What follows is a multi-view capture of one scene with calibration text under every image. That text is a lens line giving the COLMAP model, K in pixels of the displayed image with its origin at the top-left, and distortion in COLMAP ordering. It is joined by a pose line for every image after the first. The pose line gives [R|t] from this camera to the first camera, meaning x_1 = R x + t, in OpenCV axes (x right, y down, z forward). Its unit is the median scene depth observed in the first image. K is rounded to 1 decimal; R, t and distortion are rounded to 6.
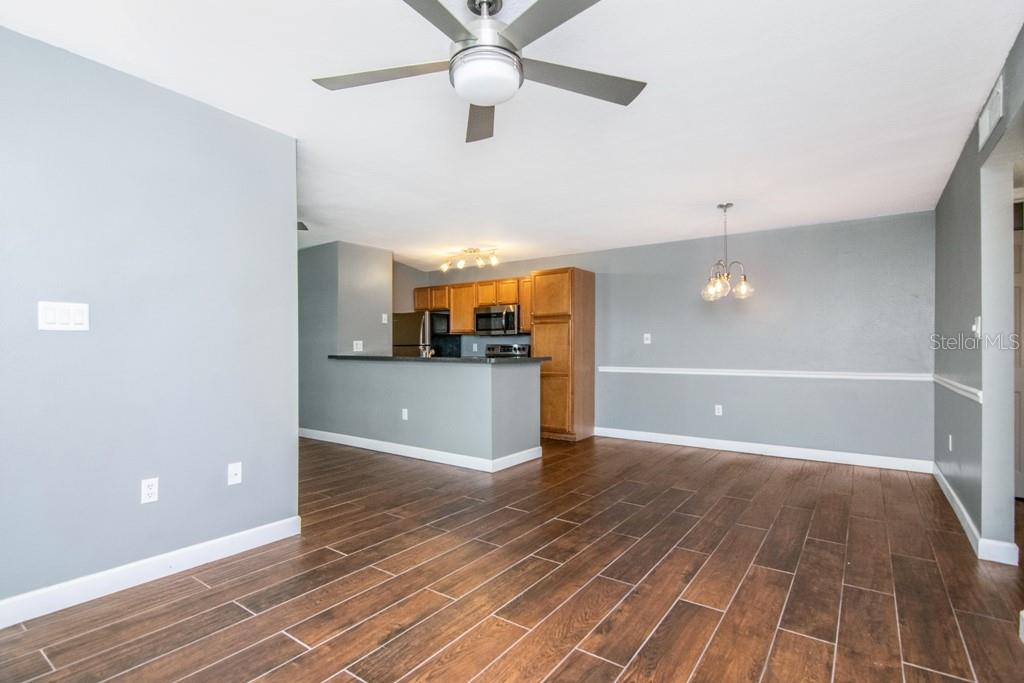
lens RADIAL K [[493.5, 0, 503.3], [0, 493.5, 350.0], [0, 0, 1]] dist [0.012107, -0.006686]
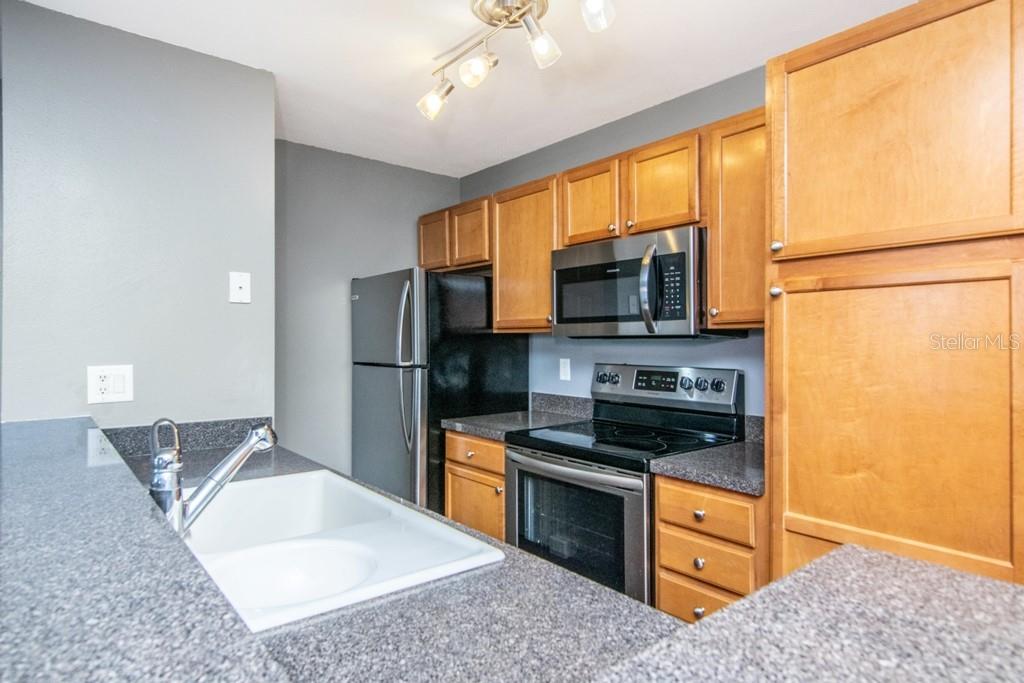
lens RADIAL K [[572.0, 0, 507.7], [0, 572.0, 343.6], [0, 0, 1]] dist [0.008149, 0.001854]
pose [[0.966936, 0.000106, -0.255020, 0.009349], [0.001225, 0.999986, 0.005063, -0.032766], [0.255017, -0.005208, 0.966922, 0.755003]]
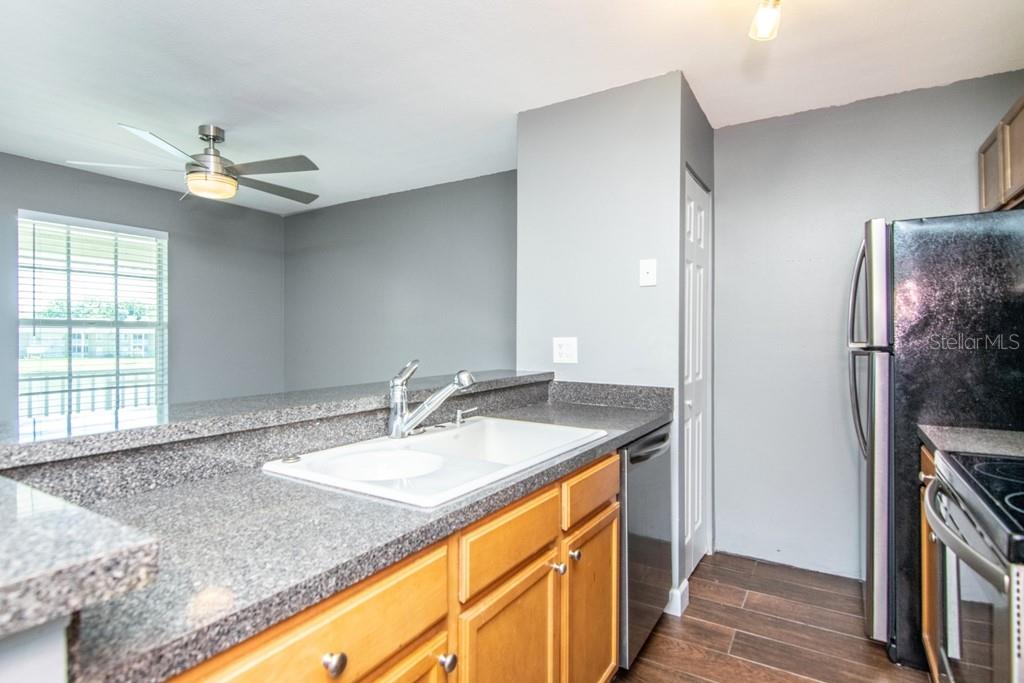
lens RADIAL K [[524.2, 0, 506.1], [0, 524.2, 332.1], [0, 0, 1]] dist [0.020999, 0.000501]
pose [[0.077703, -0.006840, -0.996953, 0.131279], [0.000201, 0.999977, -0.006845, -0.019842], [0.996977, 0.000332, 0.077703, 0.937166]]
